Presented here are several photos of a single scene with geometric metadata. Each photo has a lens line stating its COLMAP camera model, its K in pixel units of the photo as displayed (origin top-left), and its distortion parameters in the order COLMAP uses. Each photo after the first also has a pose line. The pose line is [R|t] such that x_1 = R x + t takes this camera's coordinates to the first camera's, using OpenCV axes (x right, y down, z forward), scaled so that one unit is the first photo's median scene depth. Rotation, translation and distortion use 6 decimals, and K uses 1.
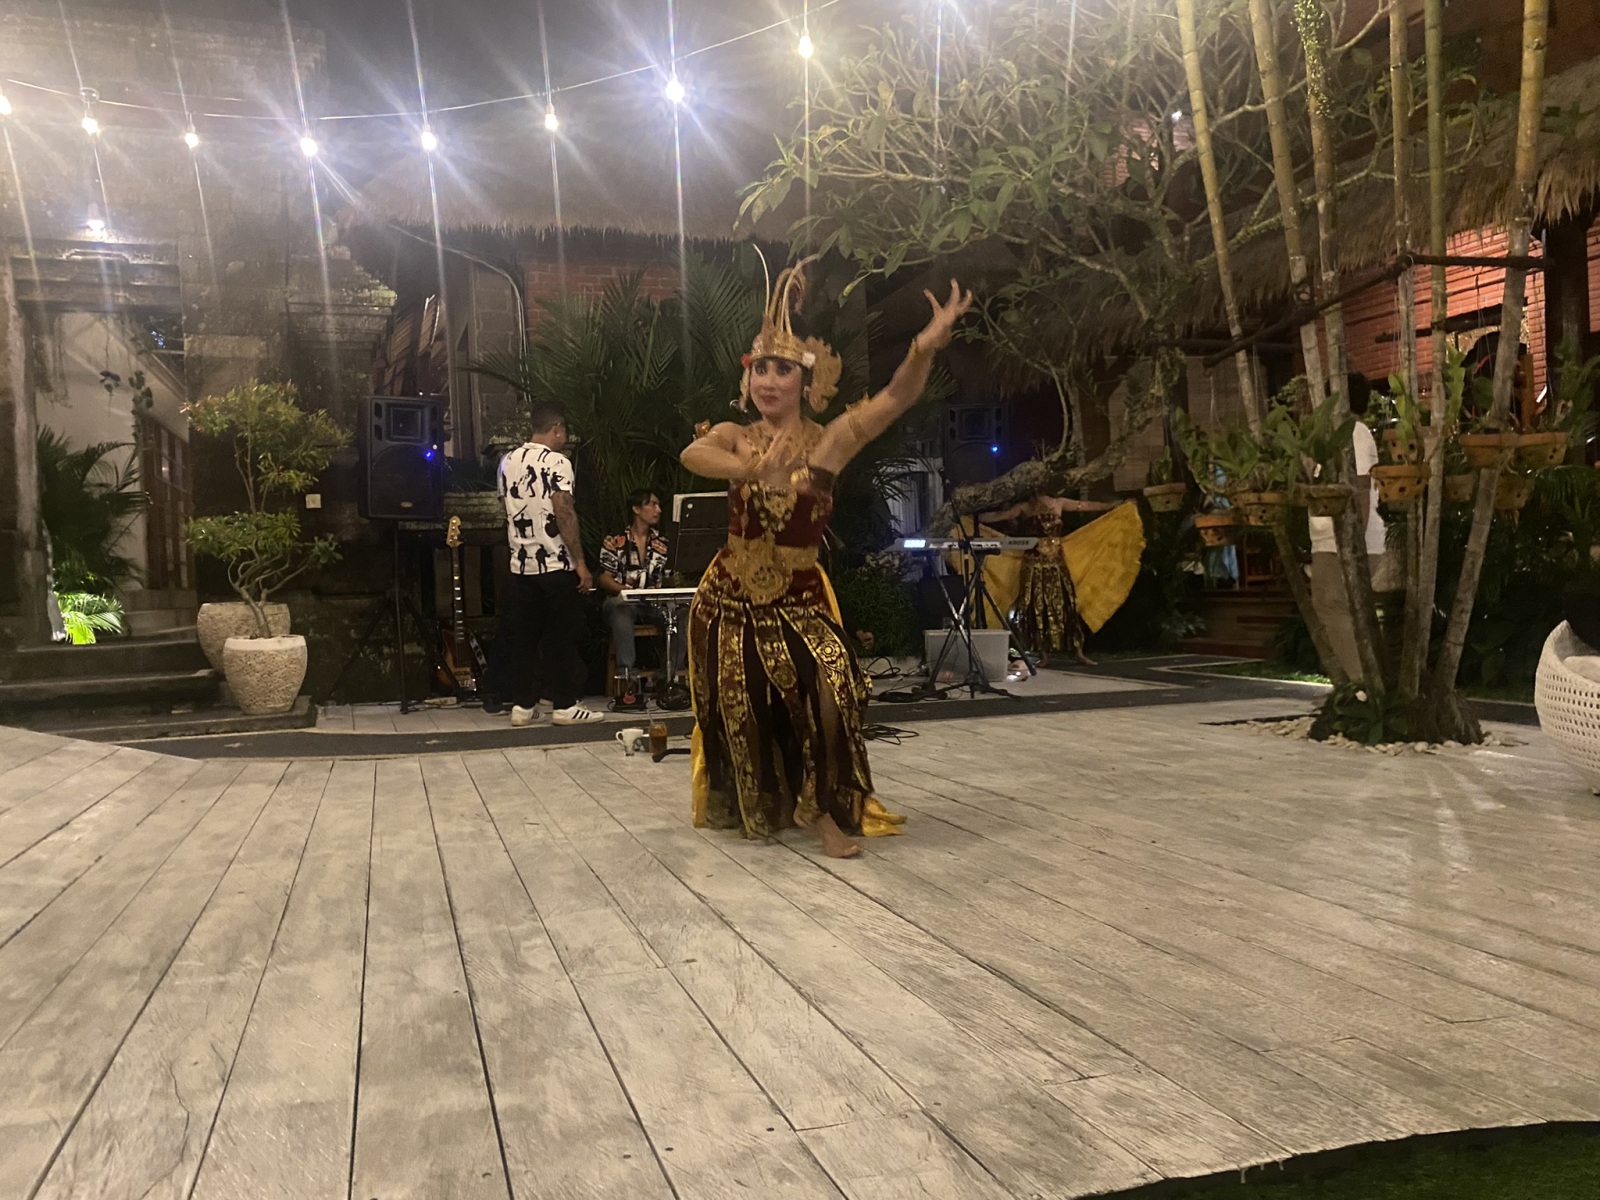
lens RADIAL K [[1232.4, 0, 793.0], [0, 1232.4, 599.2], [0, 0, 1]] dist [0.000145, 0.002625]
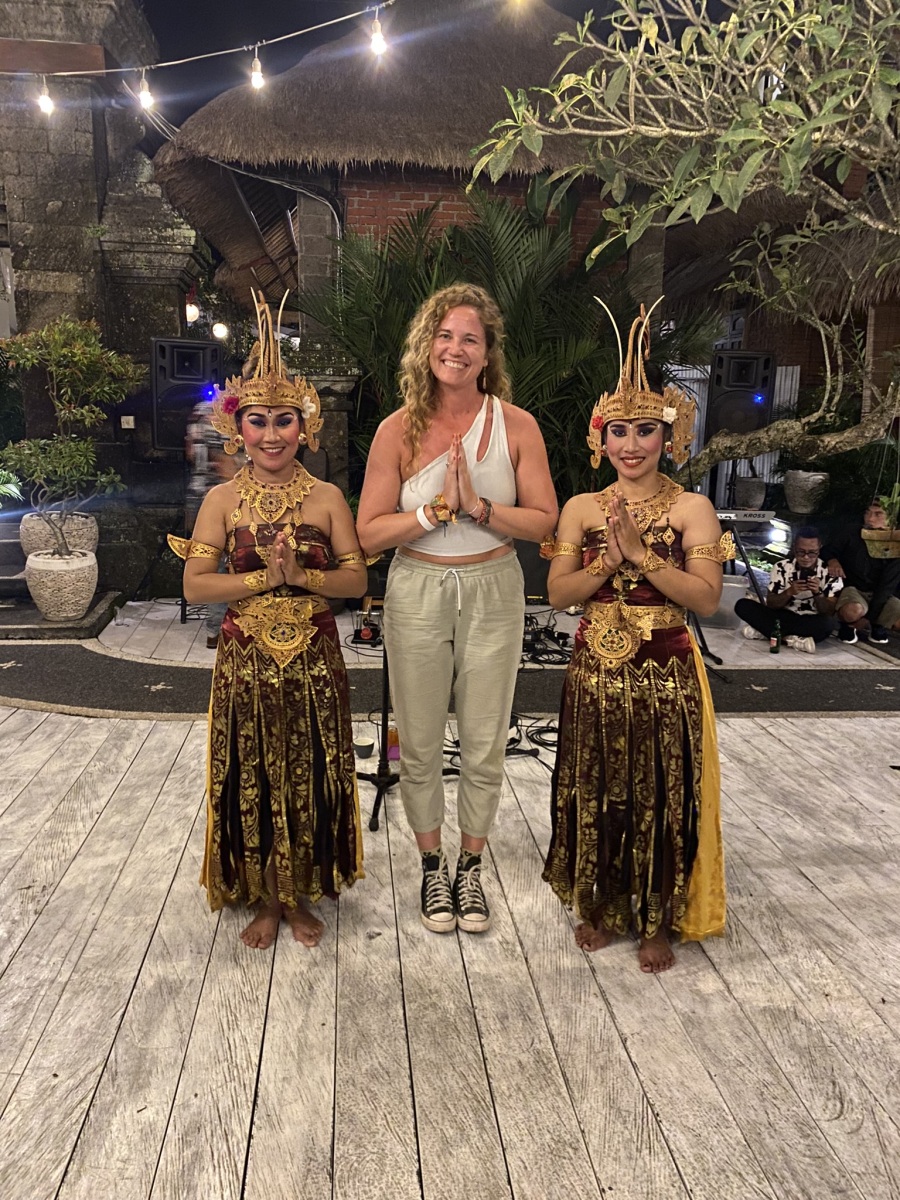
lens RADIAL K [[924.3, 0, 454.8], [0, 924.3, 602.5], [0, 0, 1]] dist [0.000145, 0.002625]
pose [[0.976198, 0.102177, -0.191305, 0.095001], [-0.062245, 0.976955, 0.204169, -0.113612], [0.207757, -0.187402, 0.960061, 0.208284]]
